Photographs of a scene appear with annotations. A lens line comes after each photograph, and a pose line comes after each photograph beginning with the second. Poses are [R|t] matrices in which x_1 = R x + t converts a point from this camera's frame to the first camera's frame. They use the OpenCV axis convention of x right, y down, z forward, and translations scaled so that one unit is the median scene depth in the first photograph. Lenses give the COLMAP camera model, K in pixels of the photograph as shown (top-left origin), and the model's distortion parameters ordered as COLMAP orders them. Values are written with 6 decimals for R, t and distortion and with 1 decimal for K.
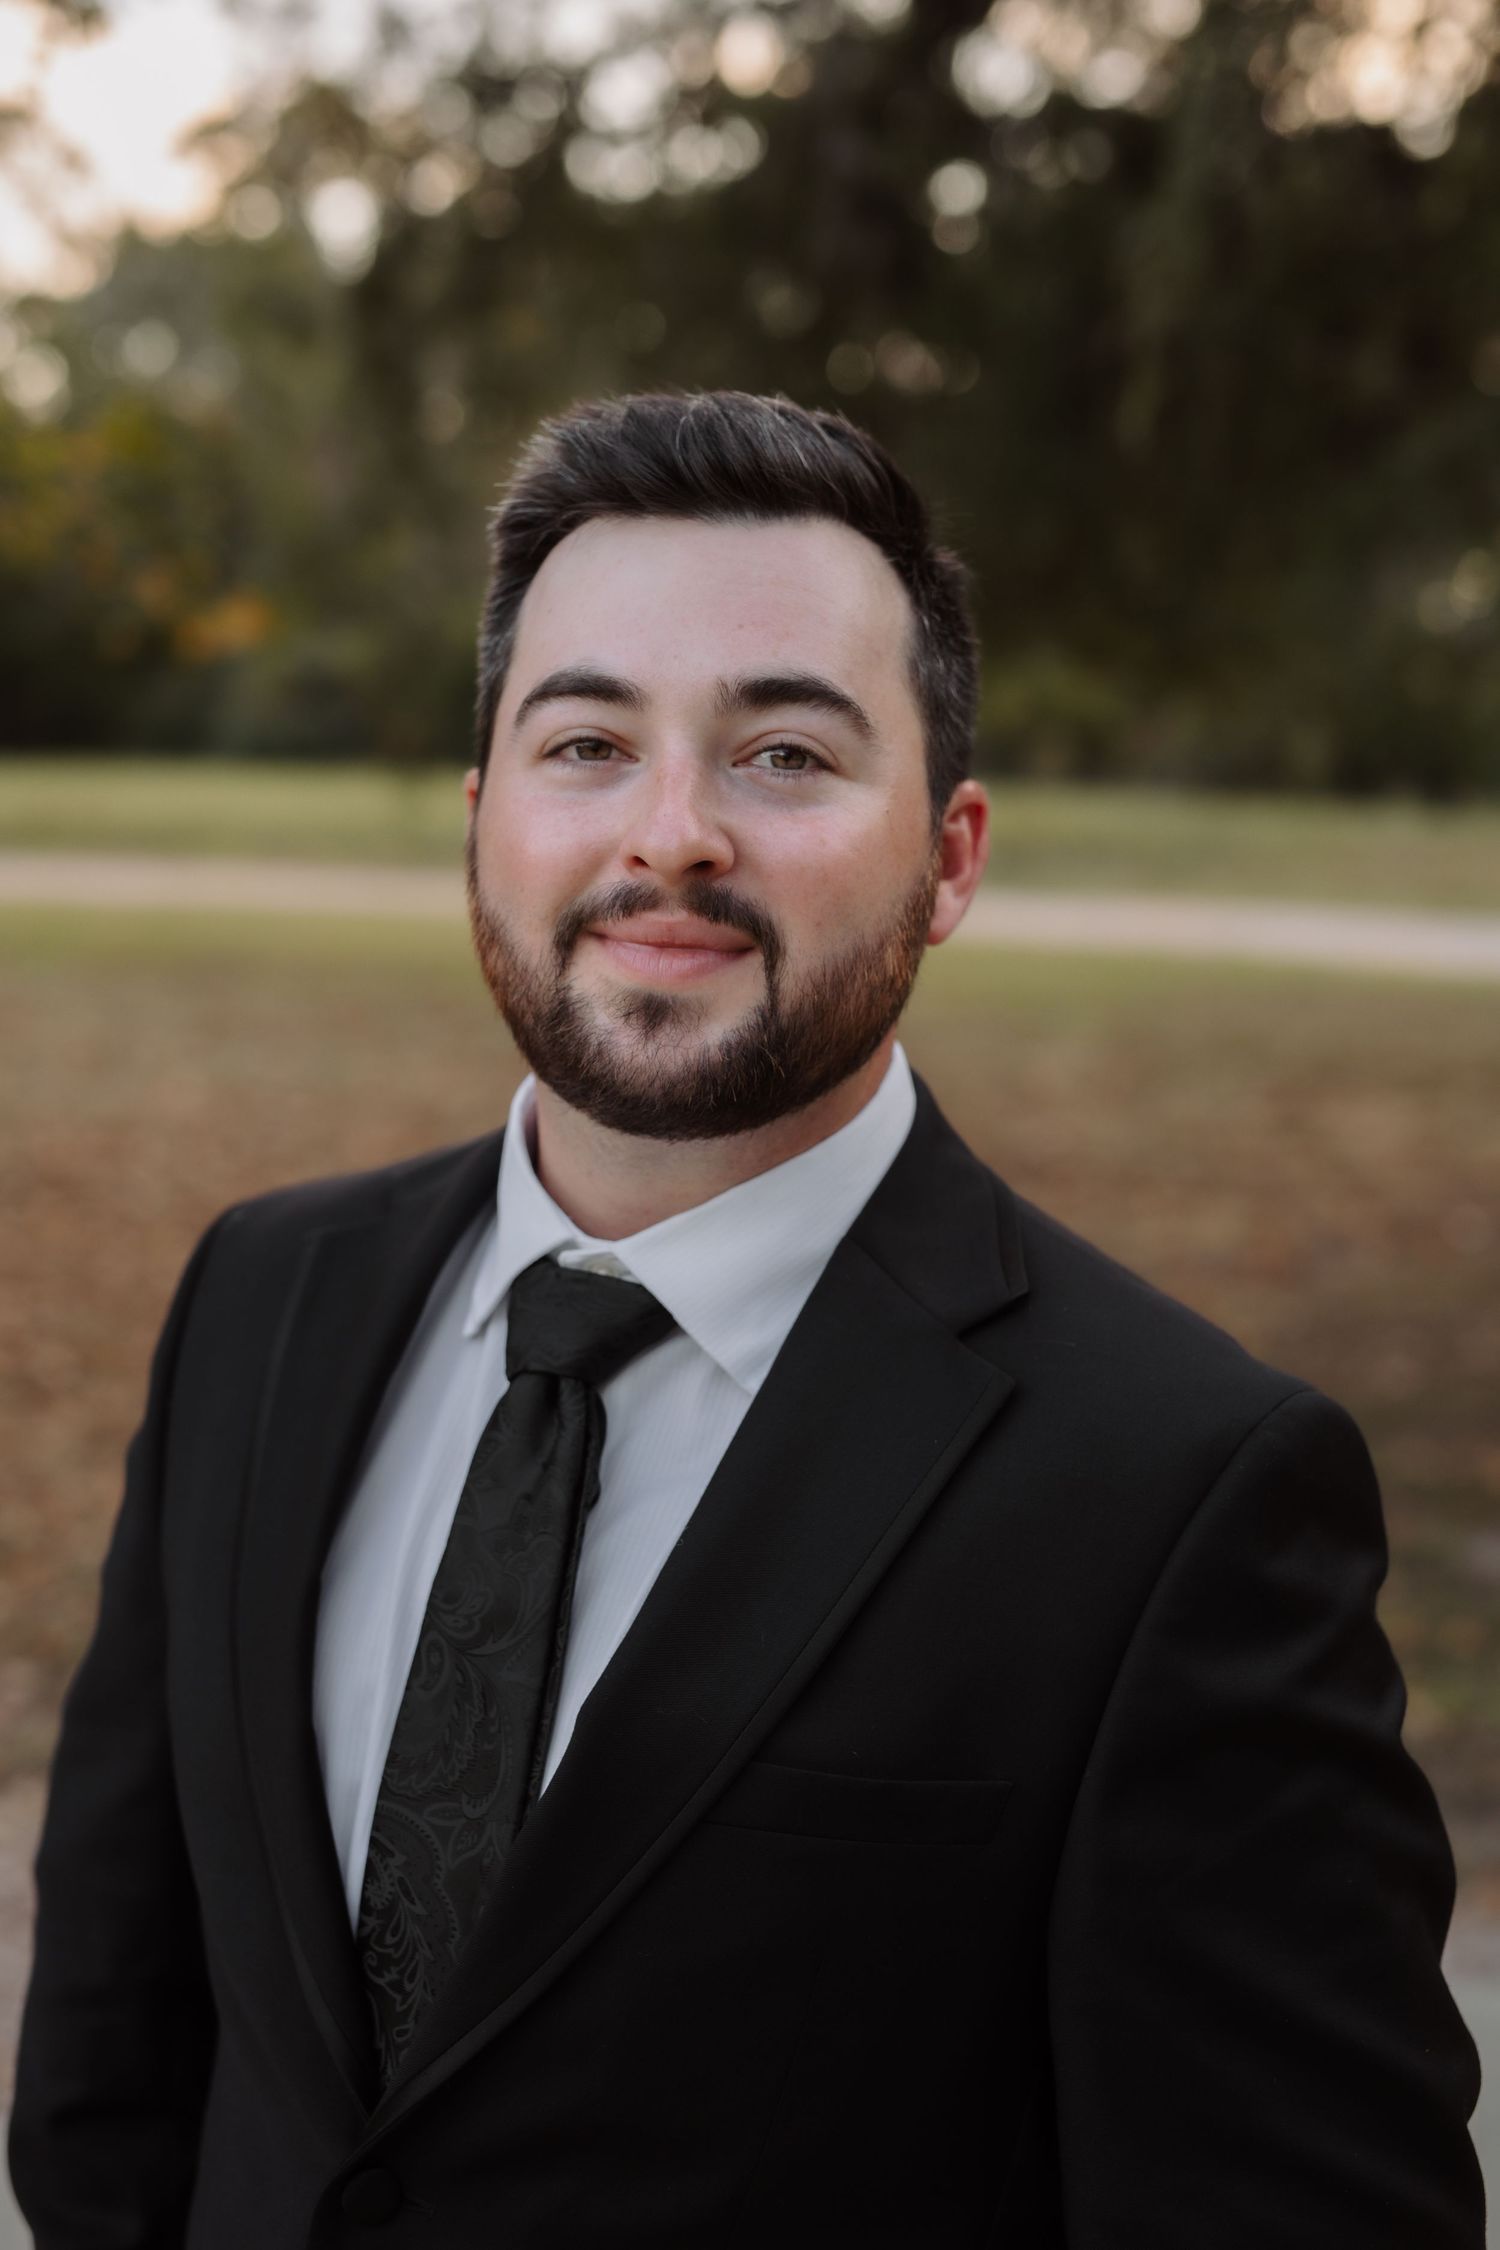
lens RADIAL K [[3318.0, 0, 753.9], [0, 3318.0, 1126.0], [0, 0, 1]] dist [0.001424, 0.017755]
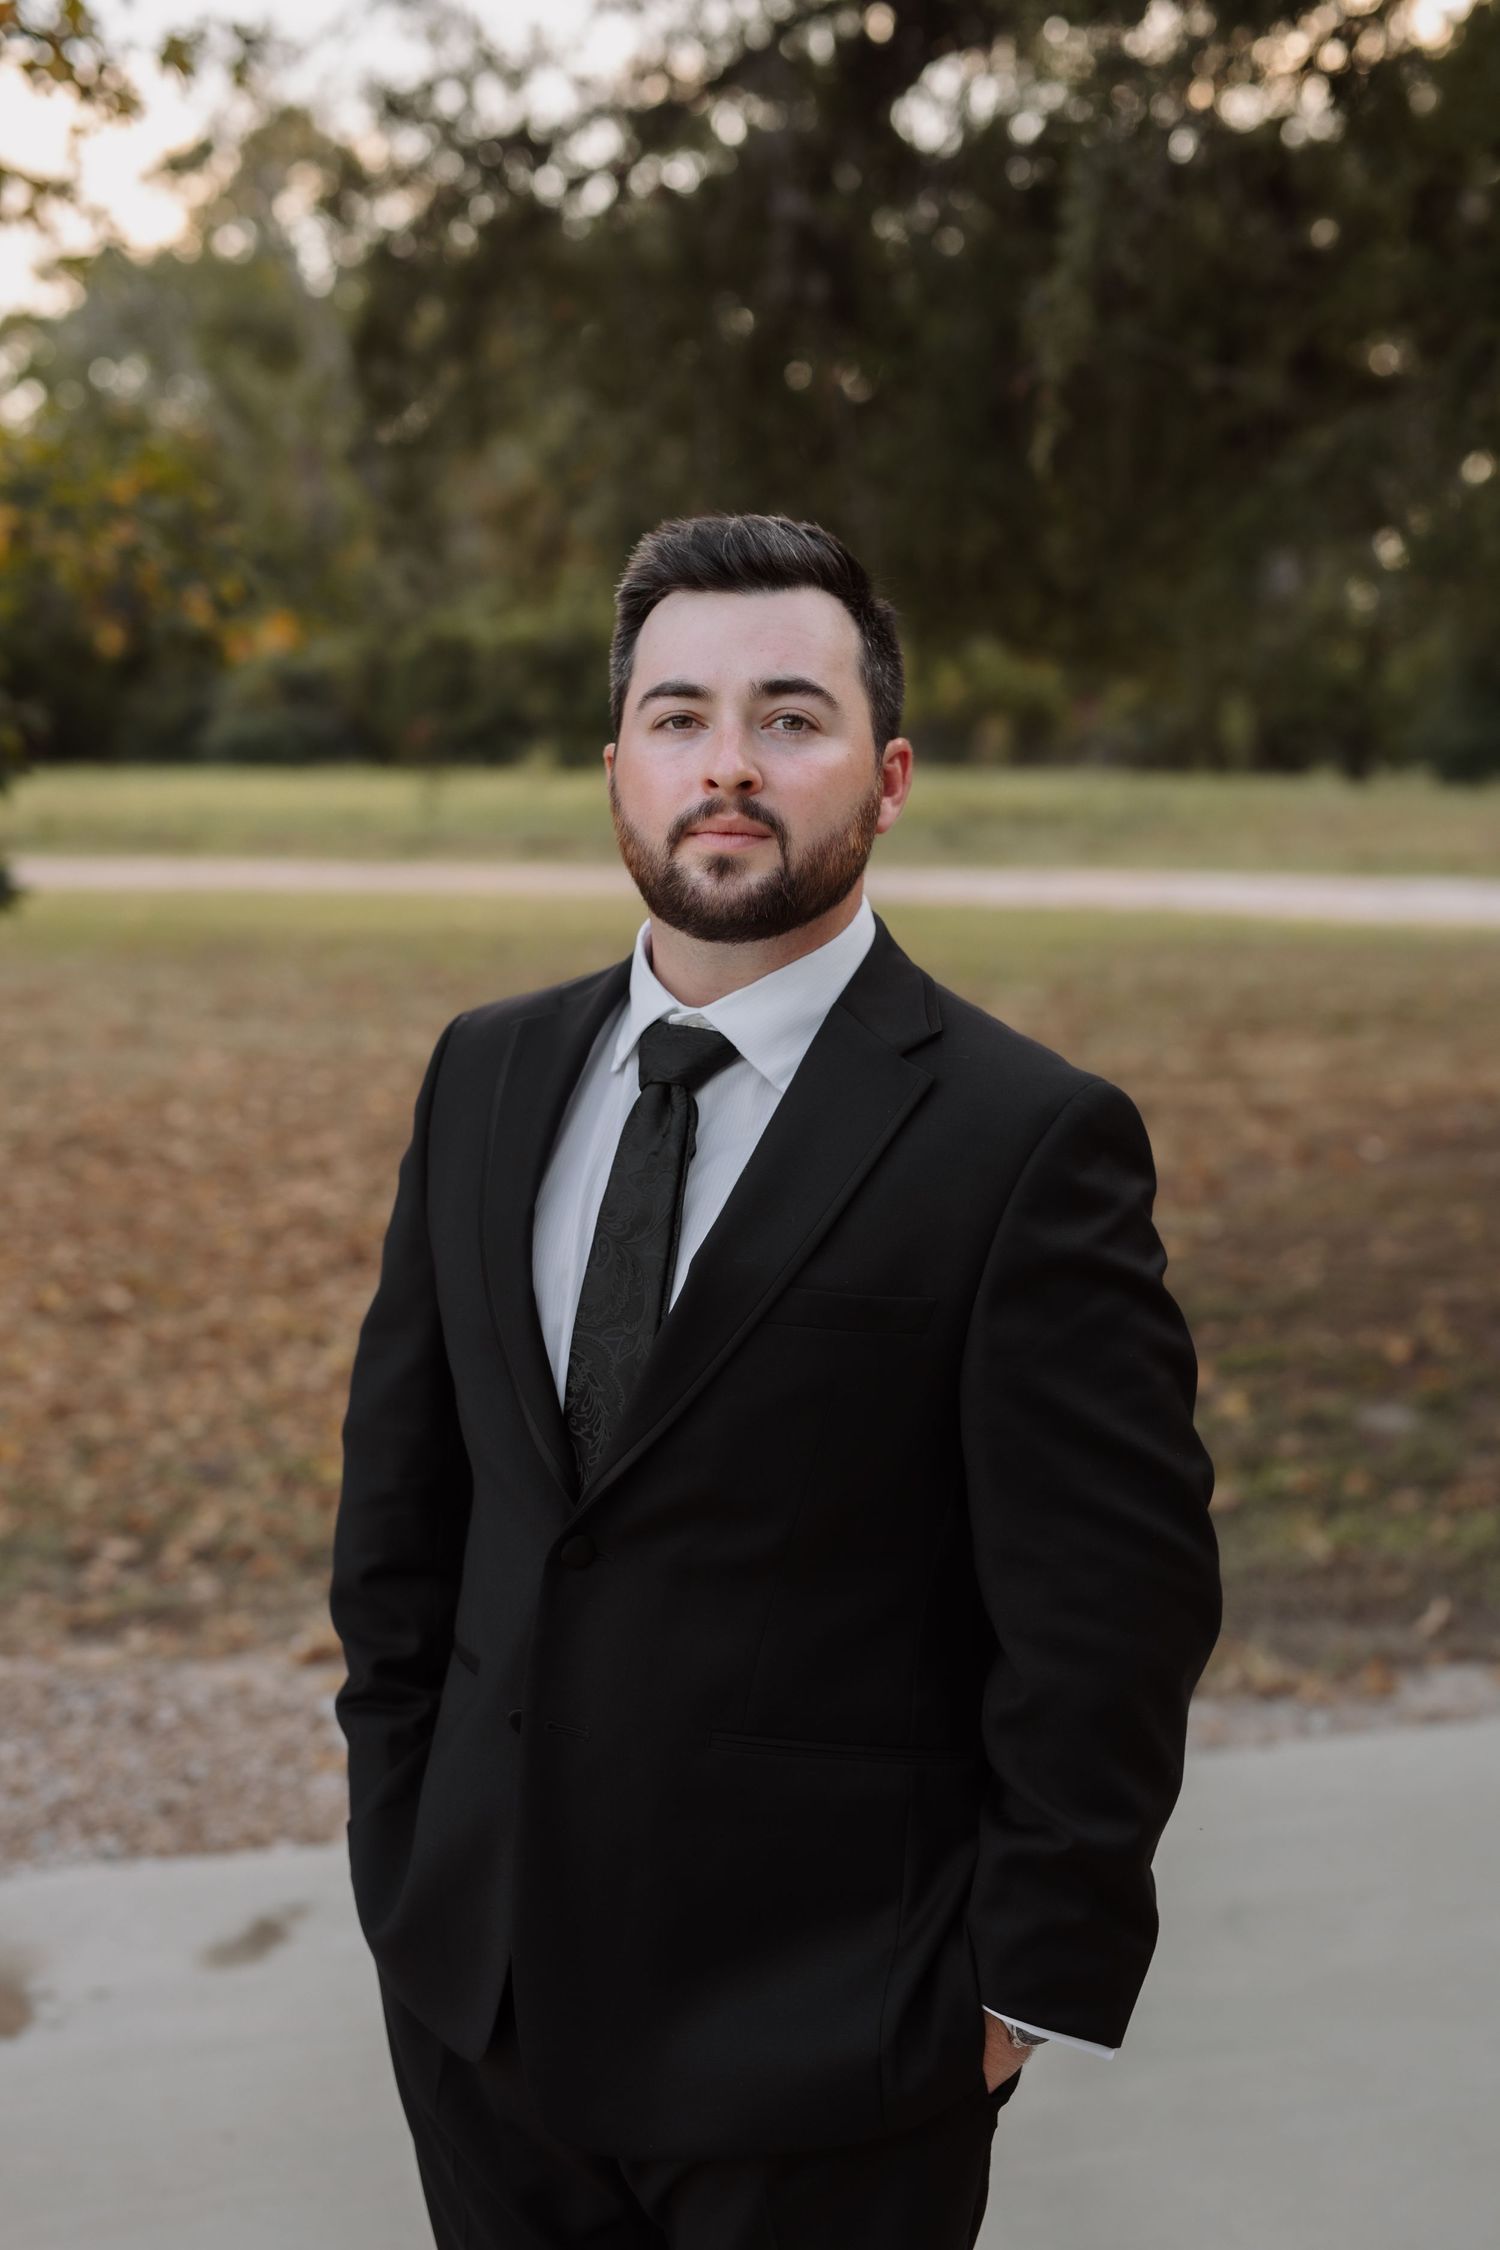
lens RADIAL K [[3318.0, 0, 753.9], [0, 3318.0, 1126.0], [0, 0, 1]] dist [0.001424, 0.017755]
pose [[0.999558, -0.029735, -0.000011, -0.015718], [0.029735, 0.999557, -0.001502, 0.101108], [0.000056, 0.001501, 0.999999, -0.736994]]
